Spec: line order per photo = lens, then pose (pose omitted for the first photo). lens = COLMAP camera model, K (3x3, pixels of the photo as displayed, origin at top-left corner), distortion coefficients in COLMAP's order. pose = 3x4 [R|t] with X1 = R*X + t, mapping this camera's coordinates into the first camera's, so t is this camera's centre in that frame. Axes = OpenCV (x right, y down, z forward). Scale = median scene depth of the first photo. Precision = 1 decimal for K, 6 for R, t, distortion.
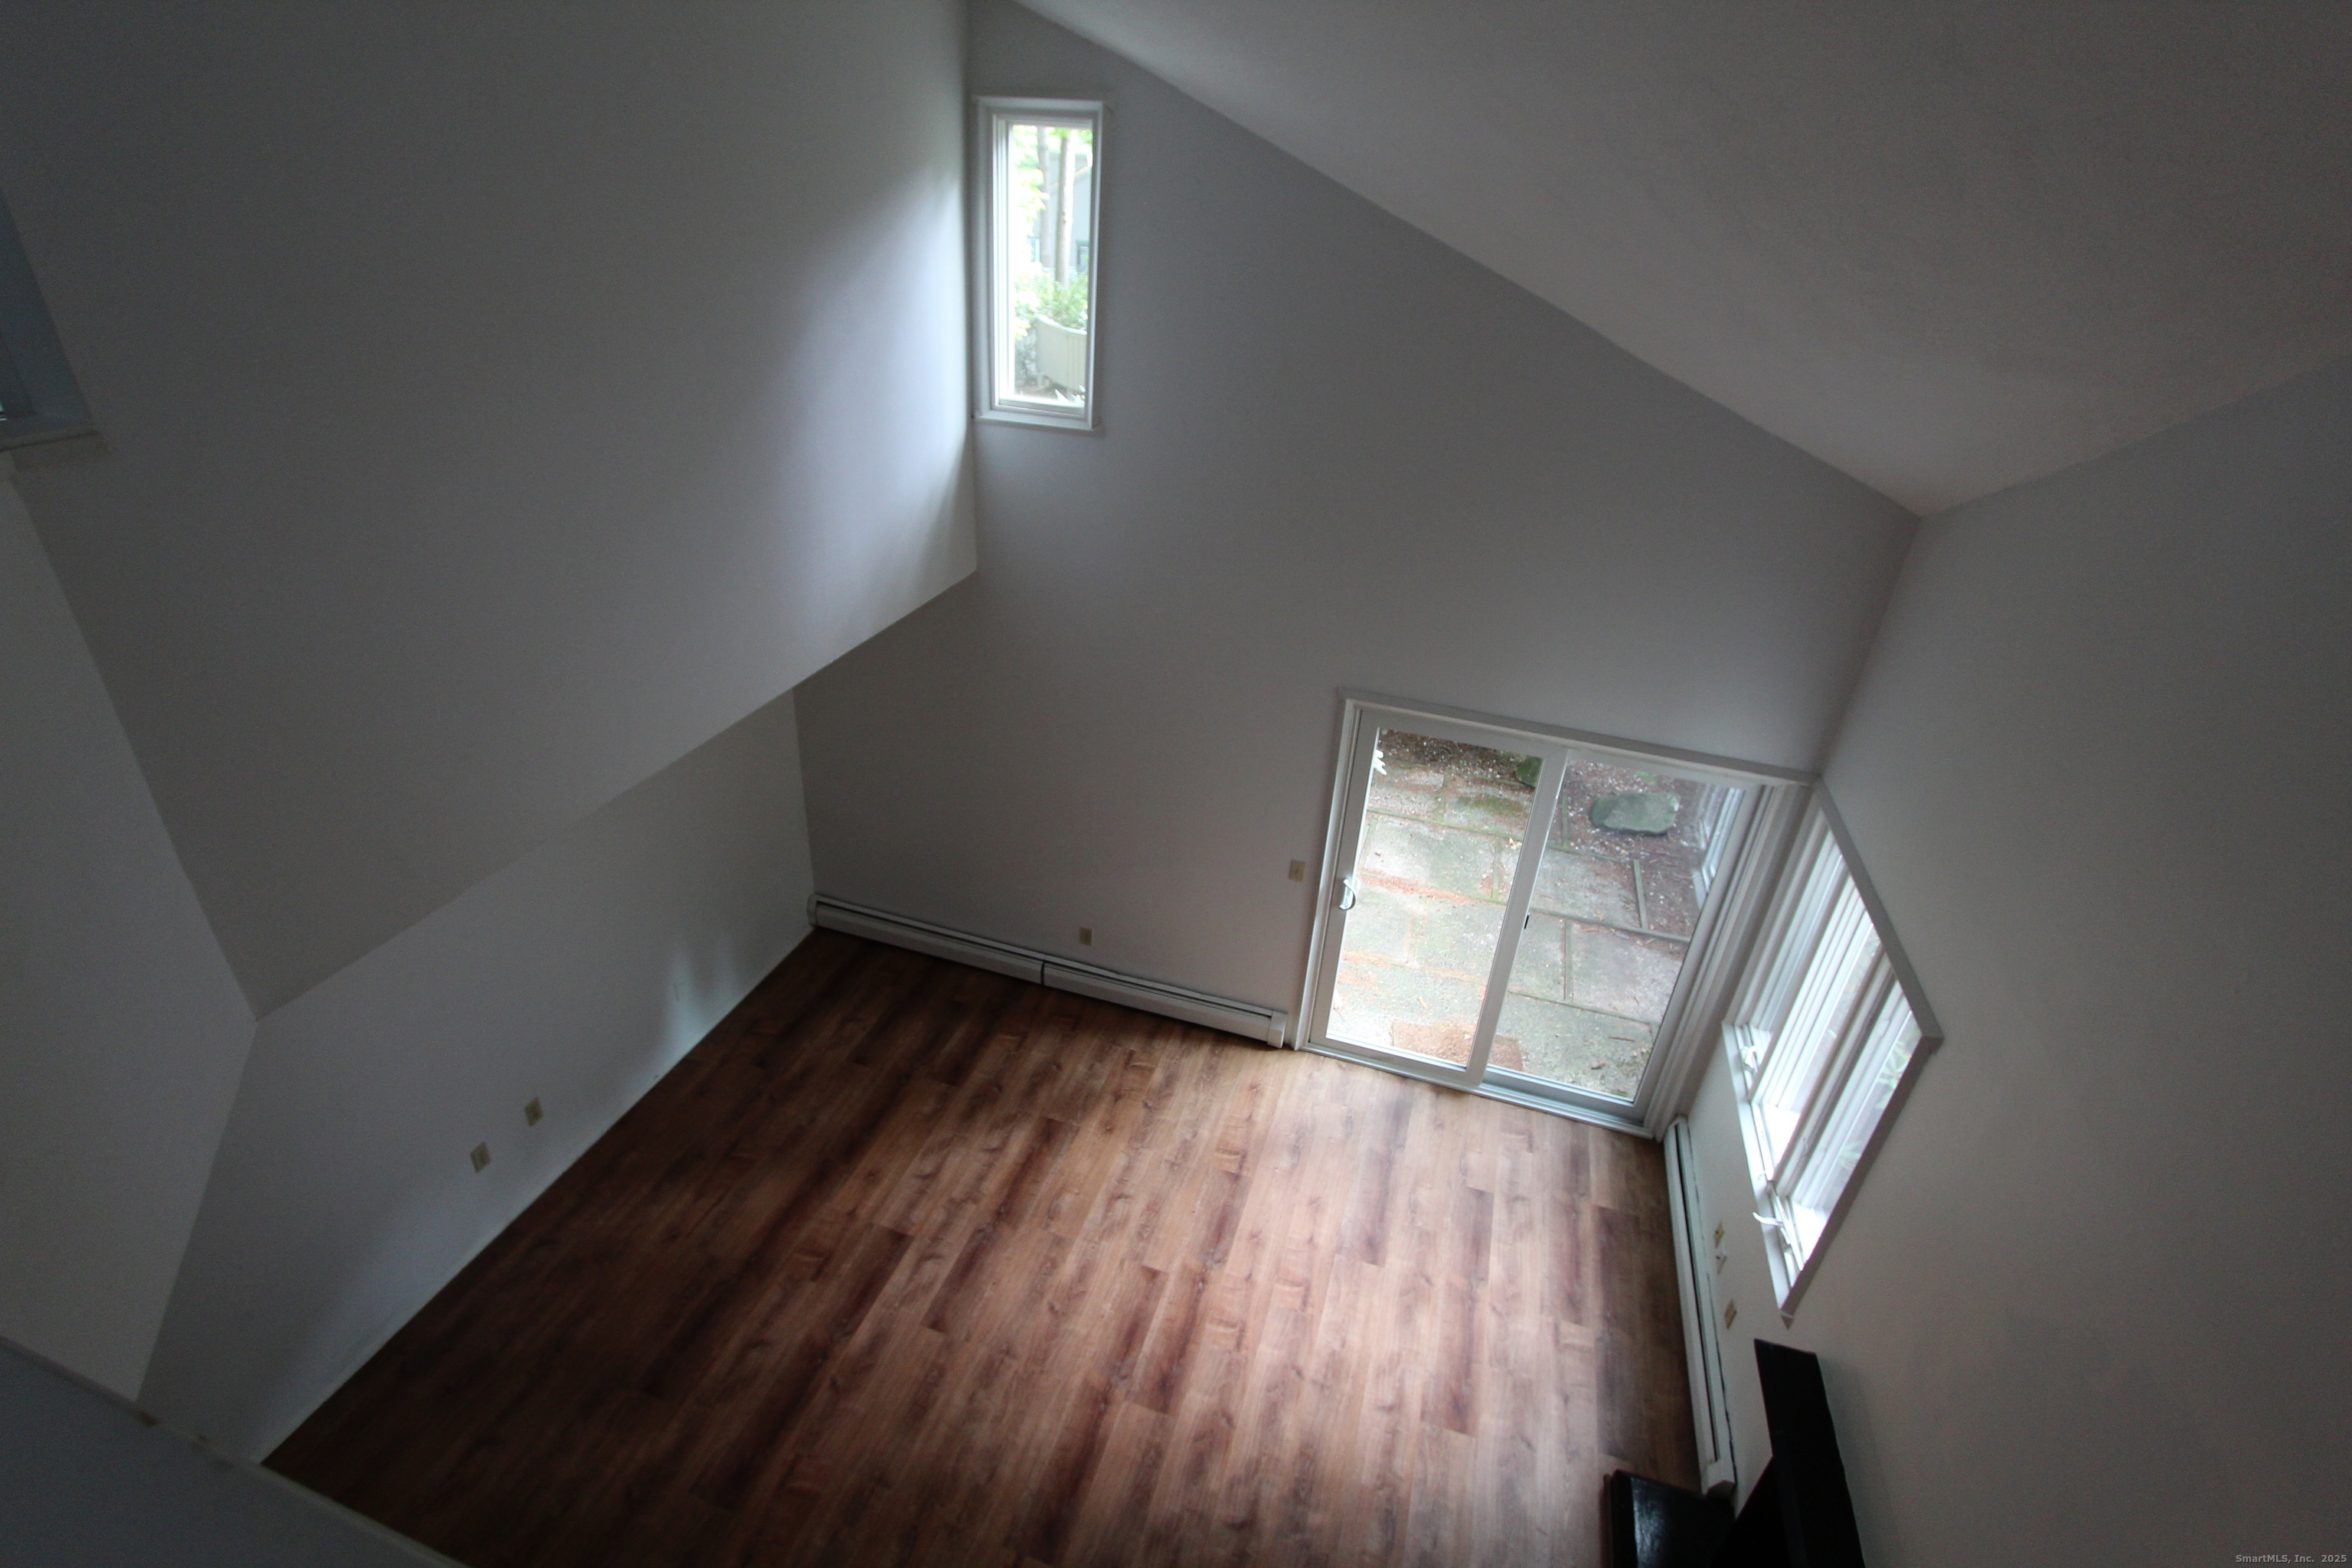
lens RADIAL K [[1079.4, 0, 1170.8], [0, 1079.4, 768.2], [0, 0, 1]] dist [-0.021287, 0.003505]
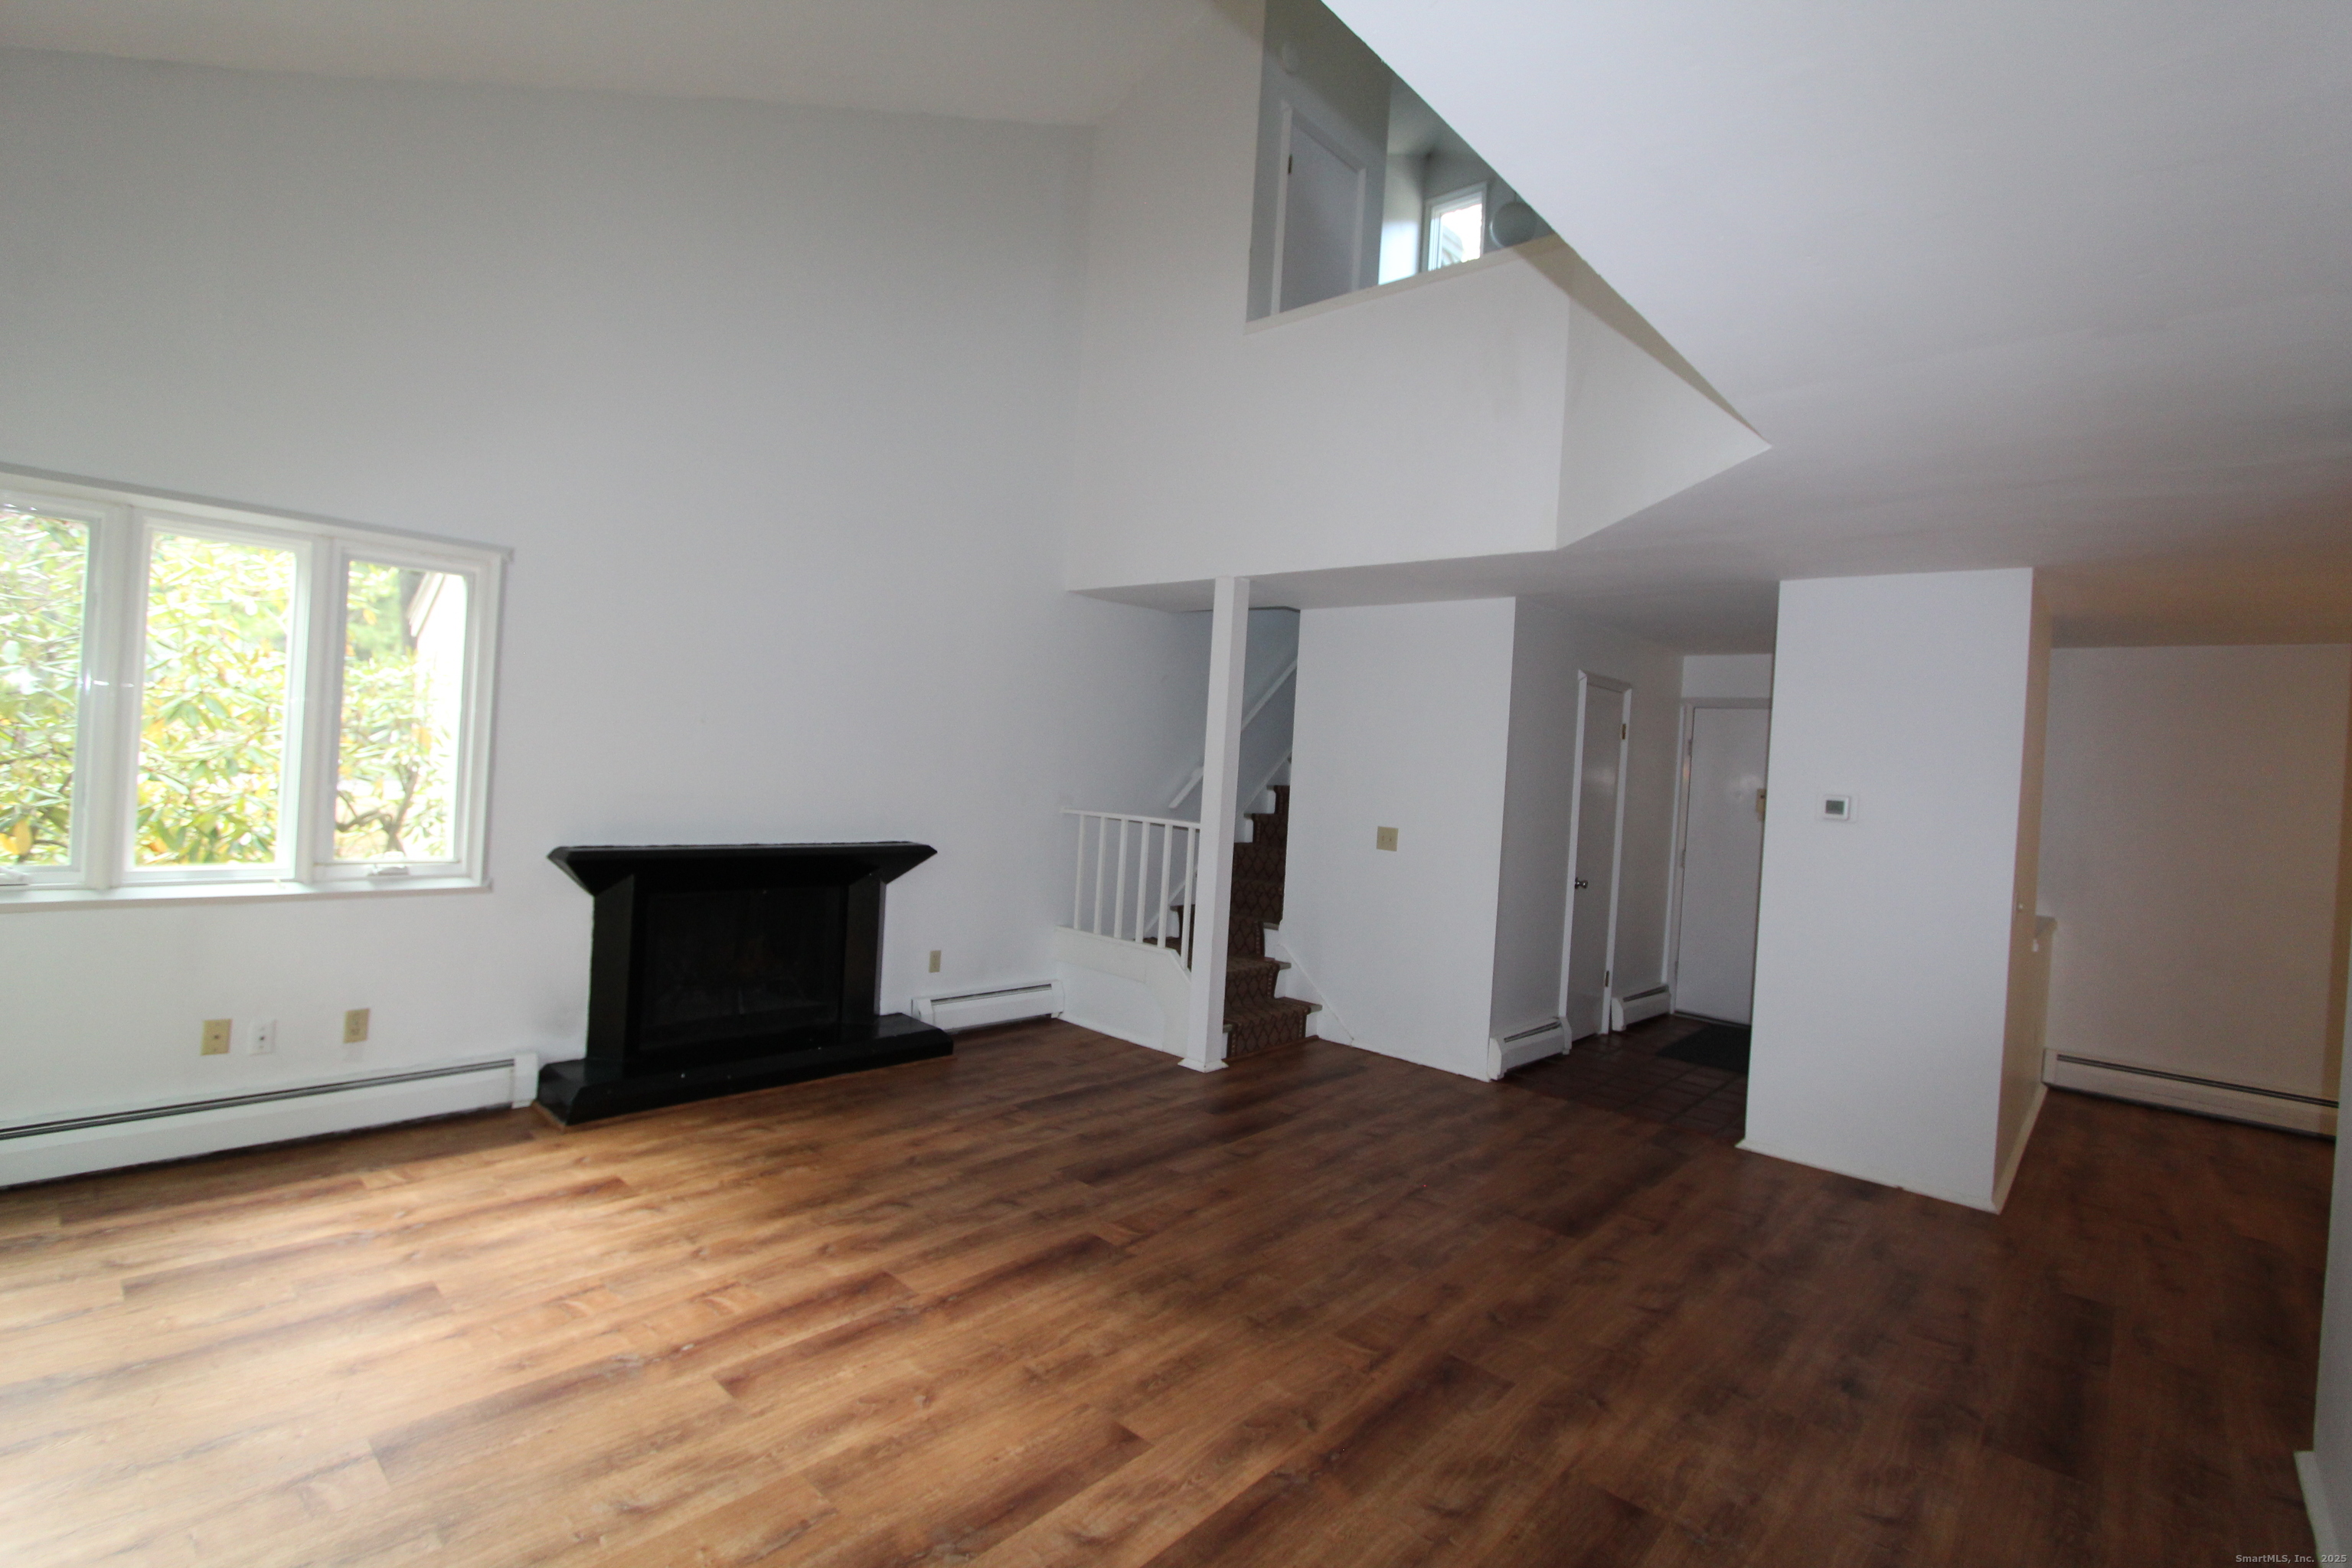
lens RADIAL K [[1079.4, 0, 1167.3], [0, 1079.4, 766.3], [0, 0, 1]] dist [-0.021287, 0.003505]
pose [[-0.899142, -0.121481, 0.420460, -0.378731], [0.093446, 0.885264, 0.455605, -0.024841], [-0.427565, 0.448944, -0.784626, 1.127991]]
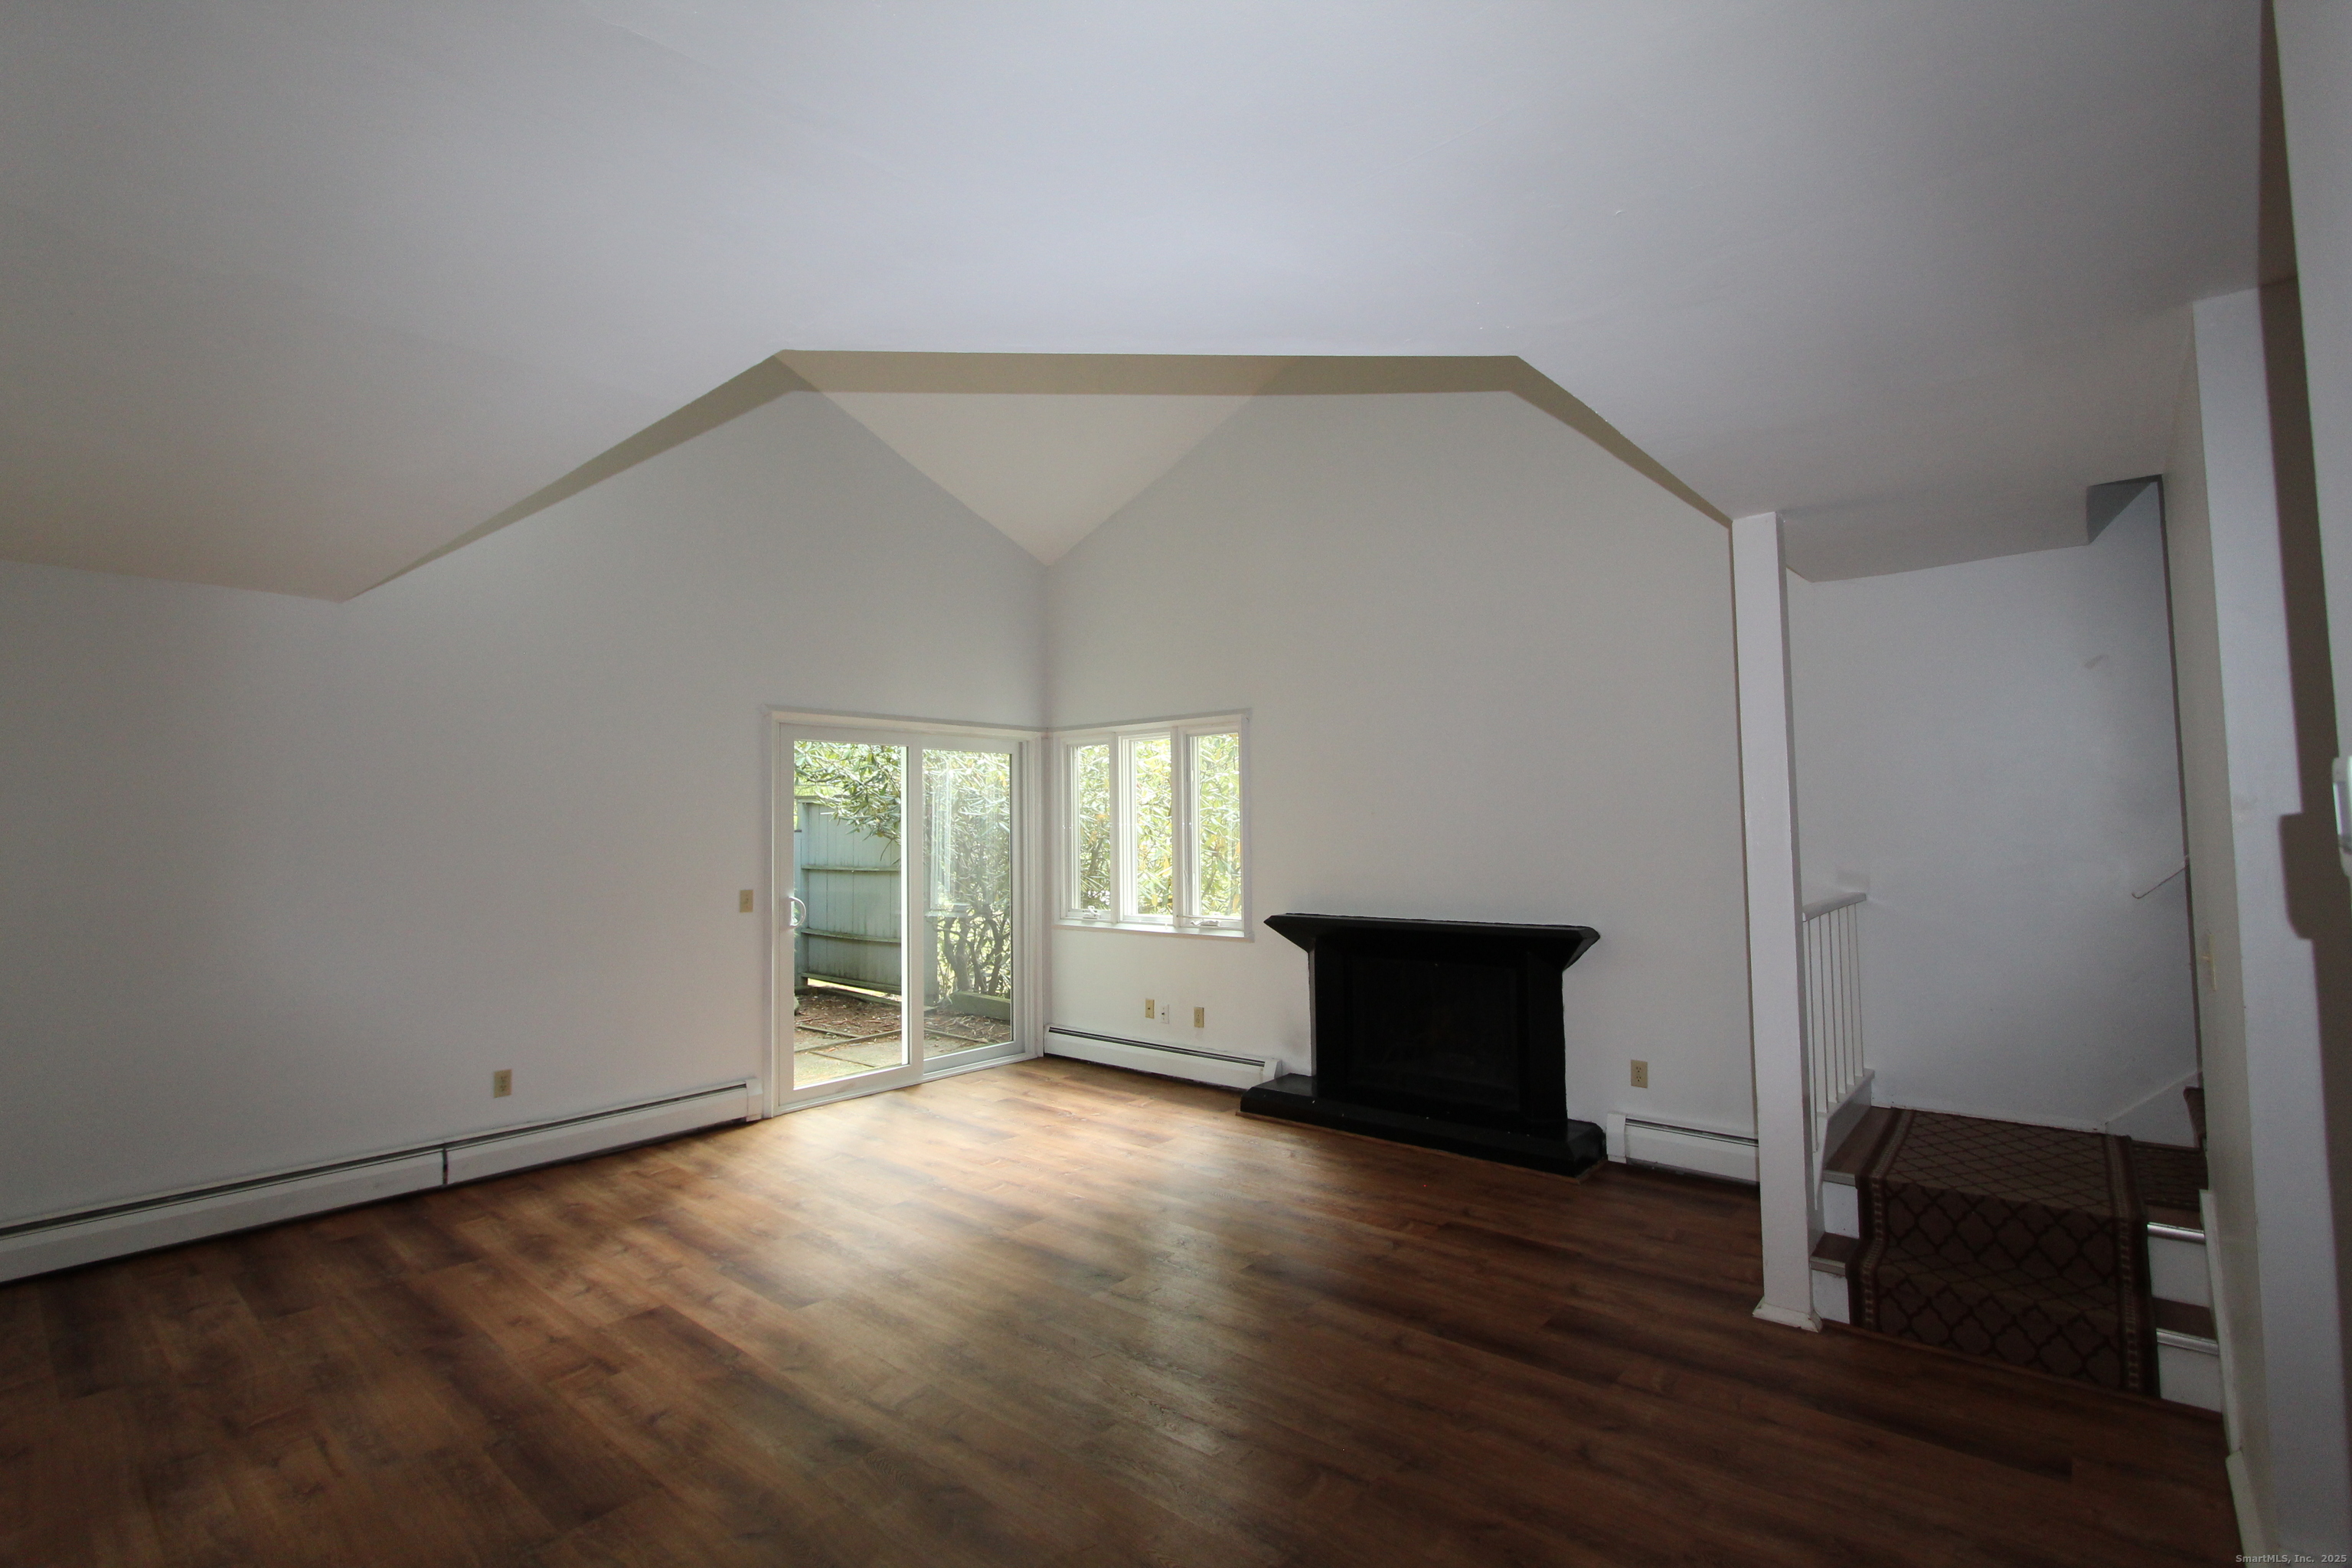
lens RADIAL K [[1079.4, 0, 1179.1], [0, 1079.4, 751.8], [0, 0, 1]] dist [-0.021287, 0.003505]
pose [[0.387486, -0.002889, 0.921871, -0.739638], [0.467874, 0.862250, -0.193957, 0.403251], [-0.794323, 0.506475, 0.335461, 0.287176]]
